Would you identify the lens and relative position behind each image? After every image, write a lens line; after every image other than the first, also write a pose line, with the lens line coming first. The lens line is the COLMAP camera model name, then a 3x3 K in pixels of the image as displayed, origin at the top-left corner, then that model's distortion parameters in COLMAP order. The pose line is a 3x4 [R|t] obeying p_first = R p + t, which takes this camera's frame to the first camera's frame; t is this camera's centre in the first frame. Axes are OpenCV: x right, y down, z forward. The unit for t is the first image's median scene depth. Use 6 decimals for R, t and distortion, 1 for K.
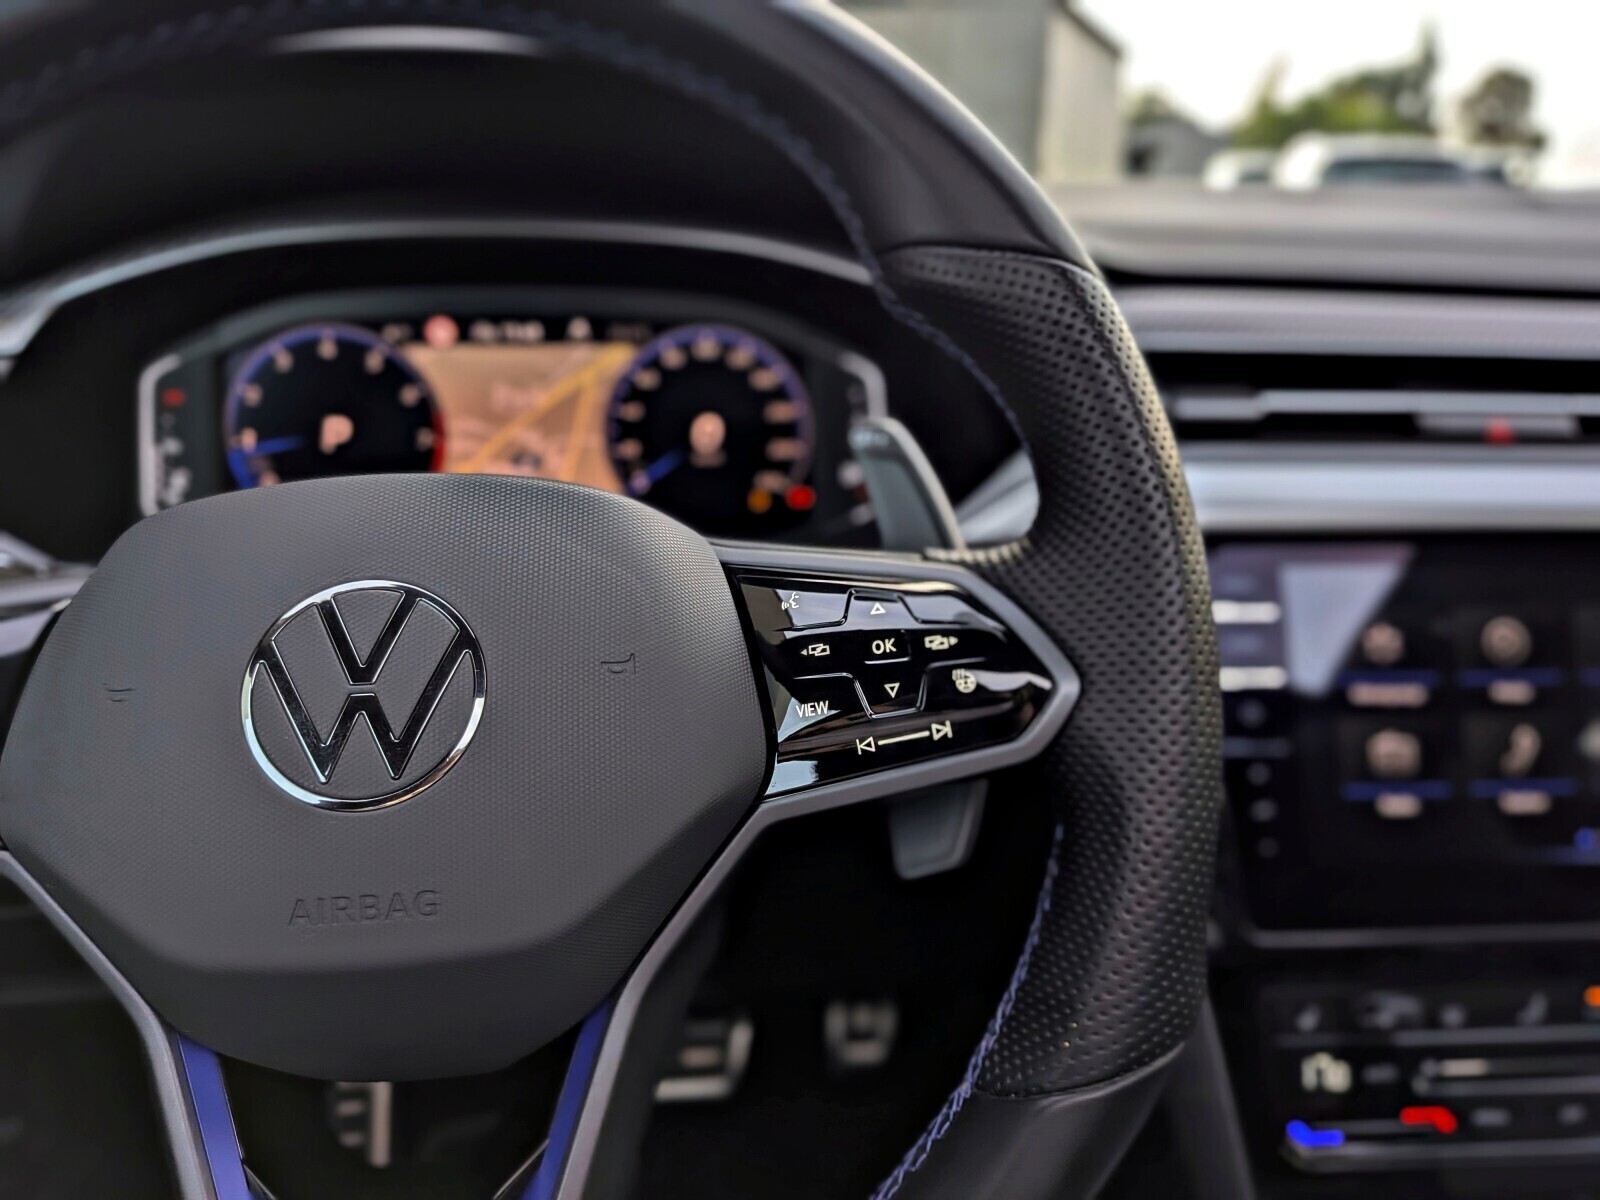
lens RADIAL K [[1154.1, 0, 777.3], [0, 1154.1, 596.1], [0, 0, 1]] dist [0.045559, -0.082270]
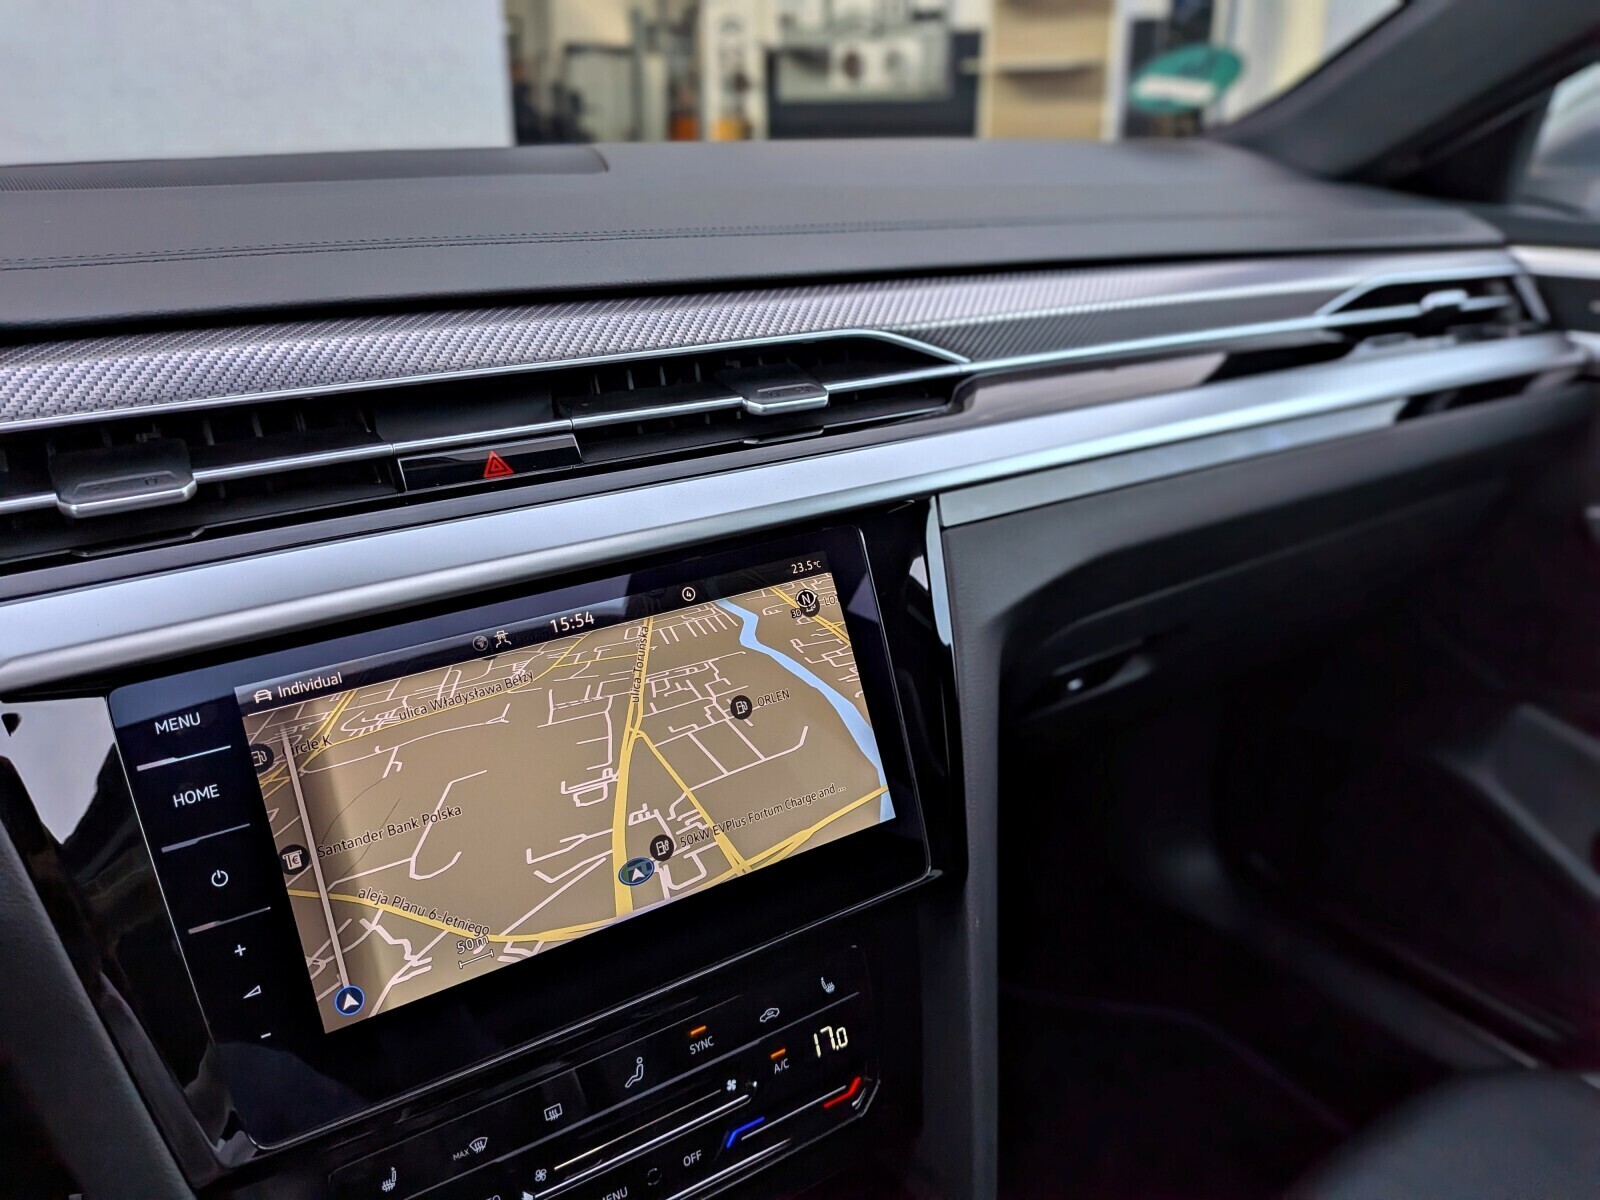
lens RADIAL K [[1154.1, 0, 770.4], [0, 1154.1, 577.2], [0, 0, 1]] dist [0.045559, -0.082270]
pose [[0.872304, -0.201545, 0.445493, 0.380251], [0.171417, 0.979326, 0.107411, -0.113553], [-0.457931, -0.017329, 0.888819, 0.100154]]
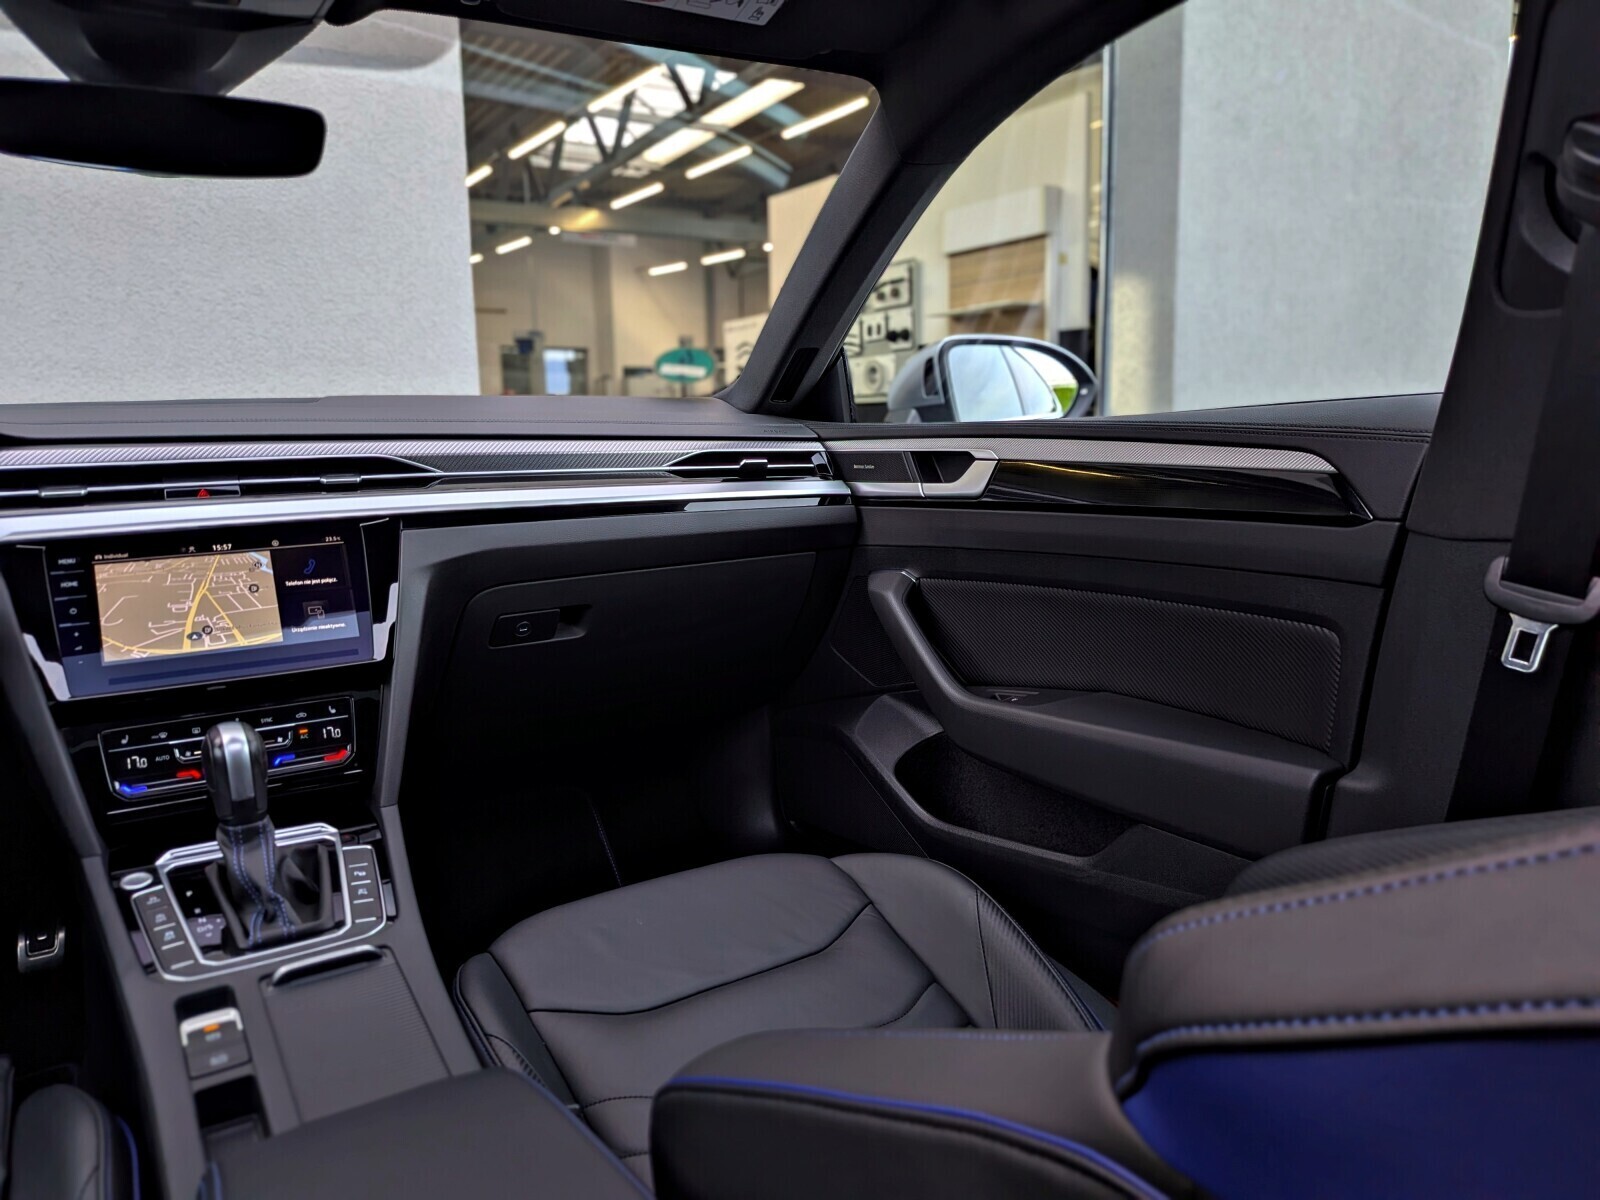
lens RADIAL K [[1154.1, 0, 795.6], [0, 1154.1, 600.2], [0, 0, 1]] dist [0.045559, -0.082270]
pose [[0.887265, -0.108746, 0.448259, 0.591017], [0.182337, 0.975348, -0.124293, 0.579011], [-0.423692, 0.192015, 0.885220, -1.567015]]
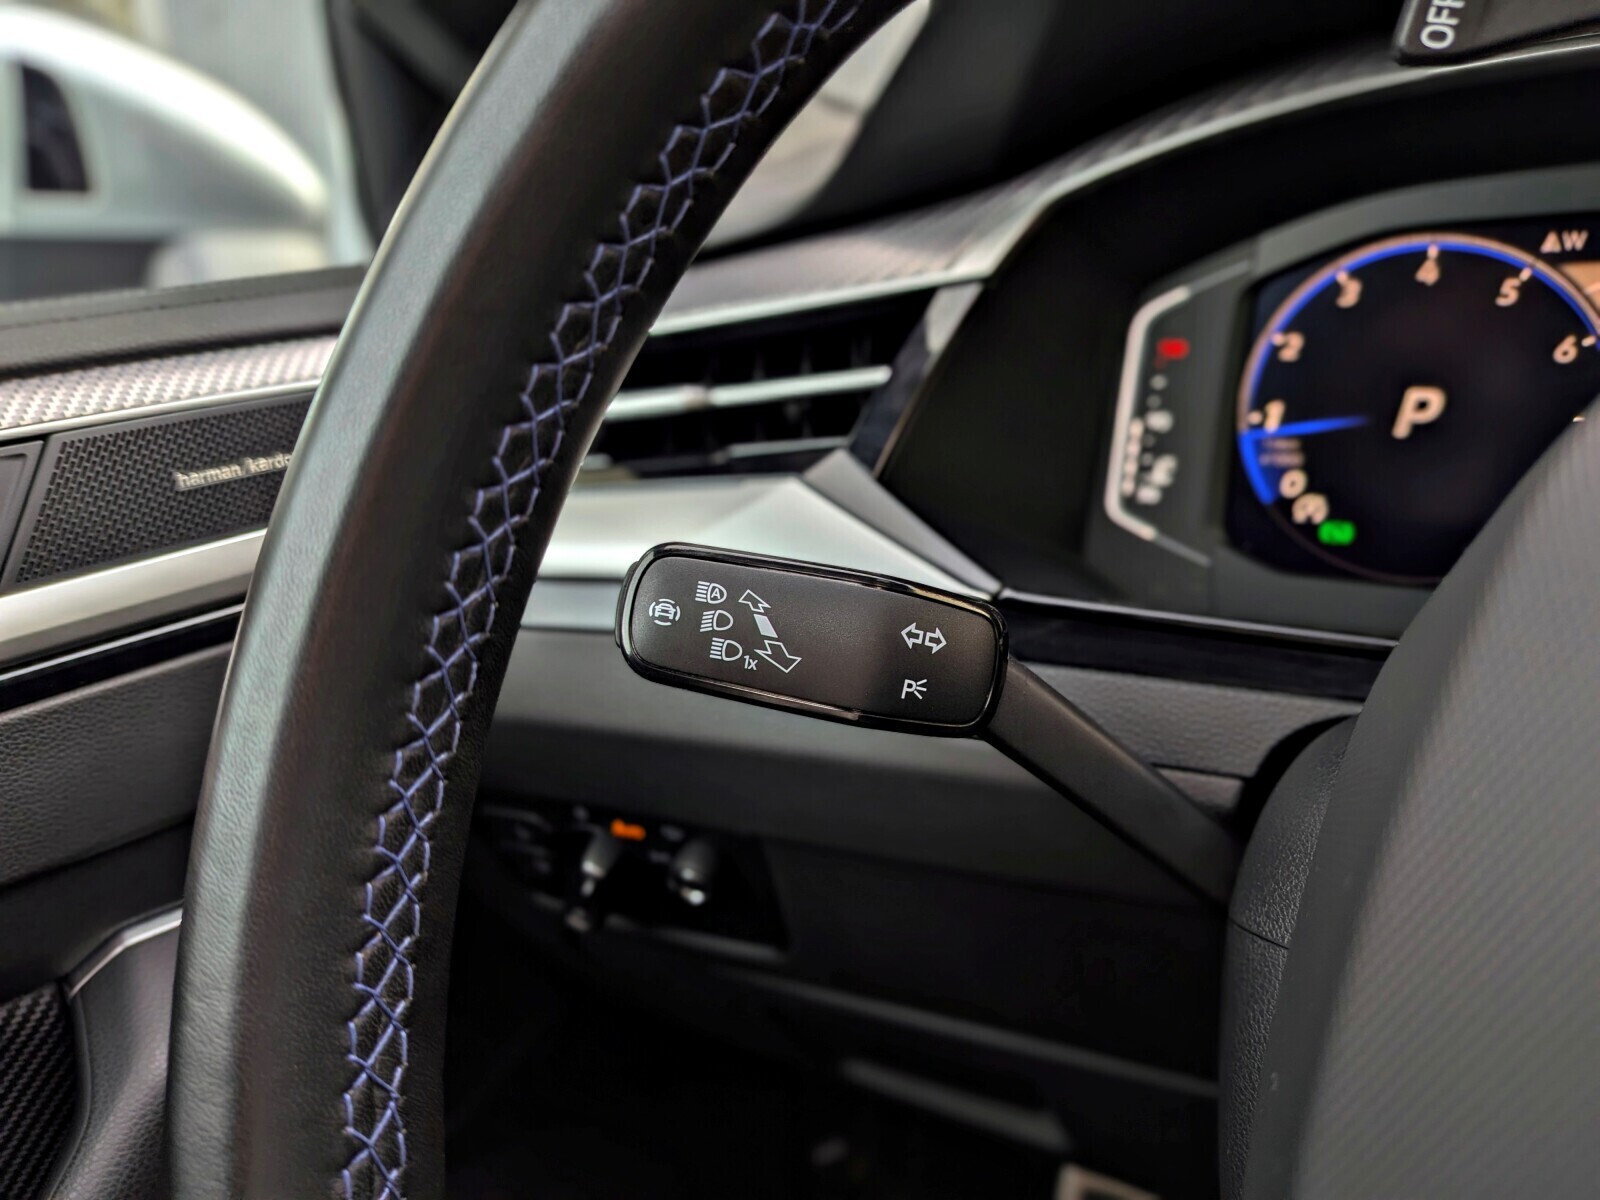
lens RADIAL K [[1186.7, 0, 786.9], [0, 1186.7, 601.7], [0, 0, 1]] dist [-0.011381, -0.032355]
pose [[0.784894, 0.130832, -0.605661, -0.256562], [-0.119944, 0.991047, 0.058641, -0.037536], [0.607911, 0.026618, 0.793559, 0.311007]]
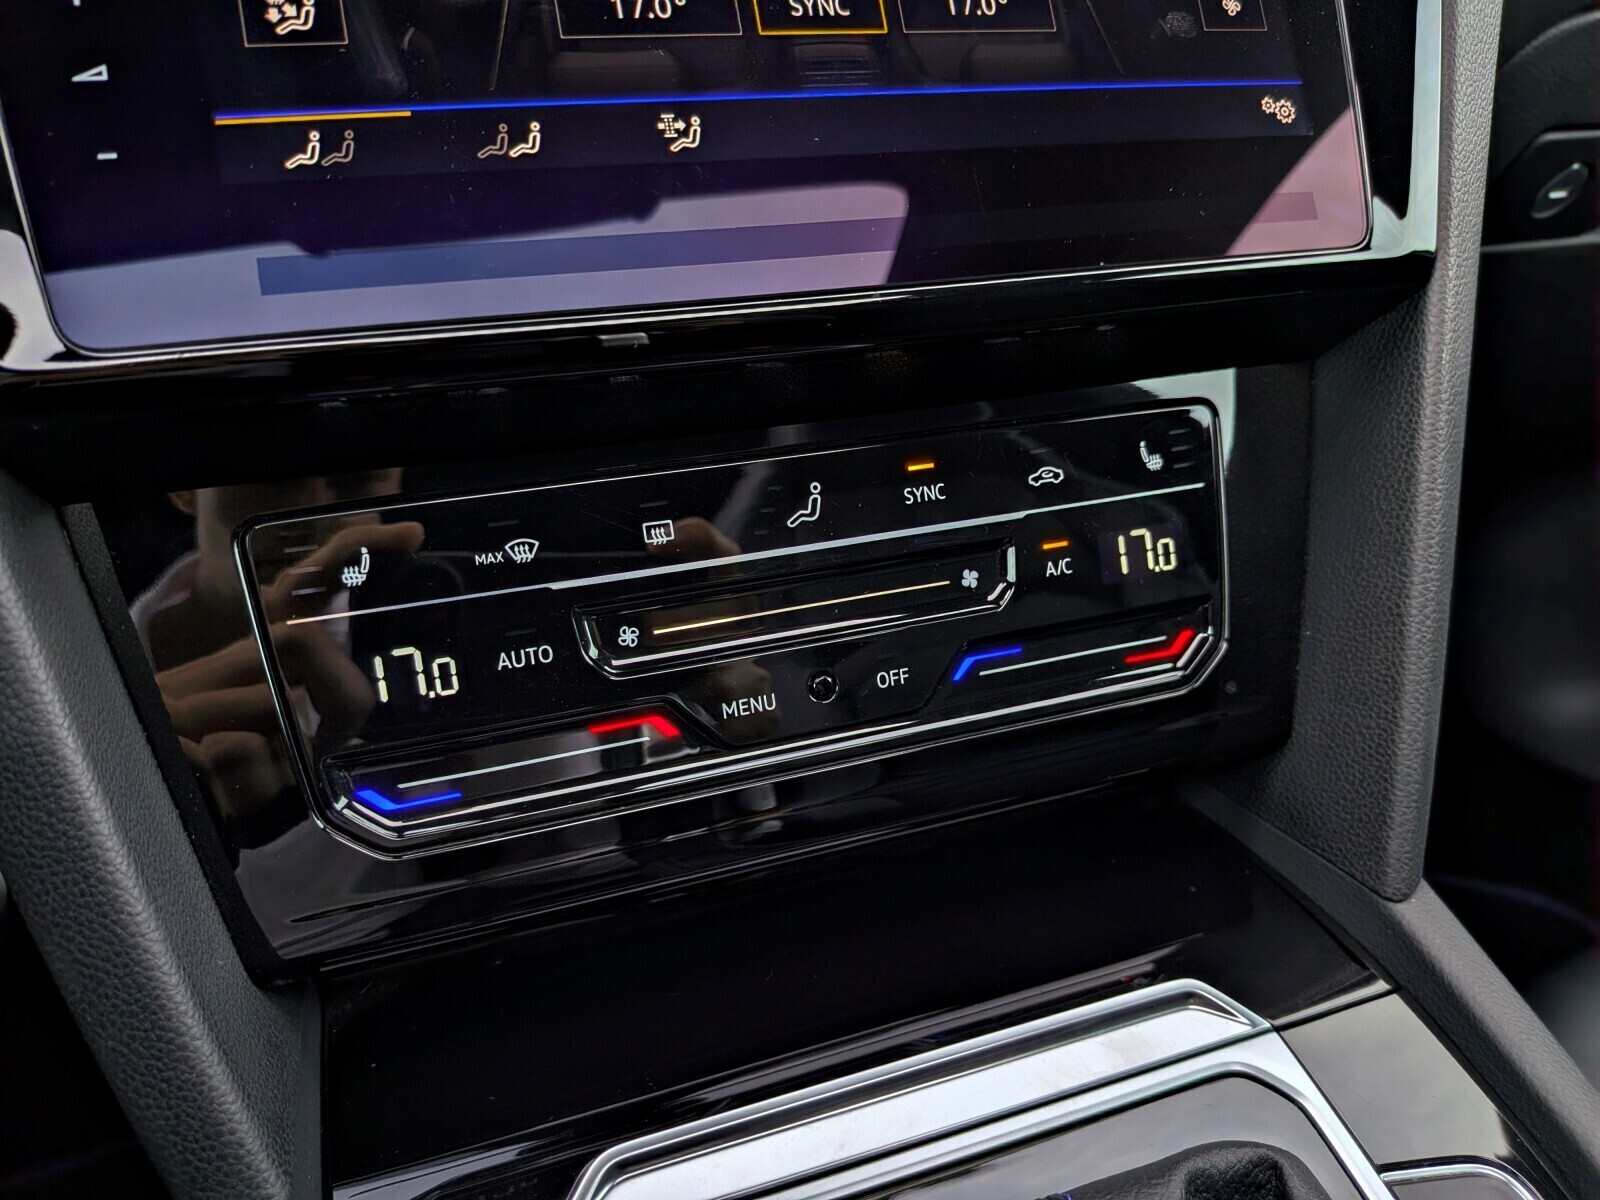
lens RADIAL K [[1154.1, 0, 781.1], [0, 1154.1, 593.9], [0, 0, 1]] dist [0.045559, -0.082270]
pose [[0.953141, -0.144462, 0.265806, 0.459206], [0.115478, 0.985827, 0.121694, 0.310284], [-0.279619, -0.085297, 0.956315, 0.446864]]
